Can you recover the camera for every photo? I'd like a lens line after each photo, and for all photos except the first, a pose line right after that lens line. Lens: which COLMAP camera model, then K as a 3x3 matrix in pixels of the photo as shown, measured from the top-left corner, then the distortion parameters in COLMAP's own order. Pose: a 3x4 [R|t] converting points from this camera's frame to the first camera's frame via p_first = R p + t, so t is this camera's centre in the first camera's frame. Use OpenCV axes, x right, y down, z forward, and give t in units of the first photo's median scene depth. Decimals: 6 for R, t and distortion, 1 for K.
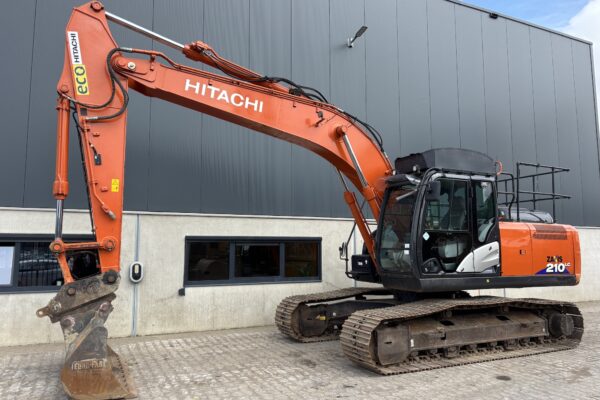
lens RADIAL K [[463.8, 0, 293.4], [0, 463.8, 201.8], [0, 0, 1]] dist [0.008970, 0.001489]
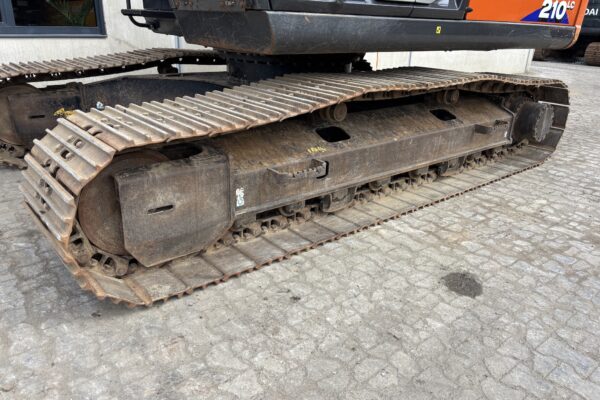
lens RADIAL K [[463.8, 0, 293.4], [0, 463.8, 201.8], [0, 0, 1]] dist [0.008970, 0.001489]
pose [[0.970352, -0.058330, 0.234554, 0.191067], [-0.056813, 0.888205, 0.455921, 0.125797], [-0.234926, -0.455730, 0.858557, 0.611465]]
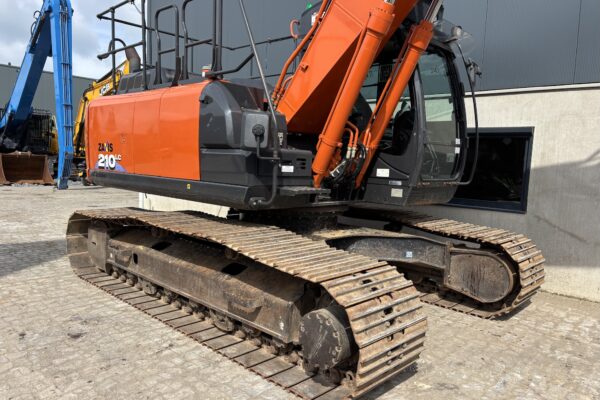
lens RADIAL K [[463.8, 0, 293.4], [0, 463.8, 201.8], [0, 0, 1]] dist [0.008970, 0.001489]
pose [[0.314681, 0.085691, -0.945322, 1.373085], [0.032684, 0.994348, 0.101015, 0.157104], [0.948635, -0.062685, 0.310101, 1.151803]]
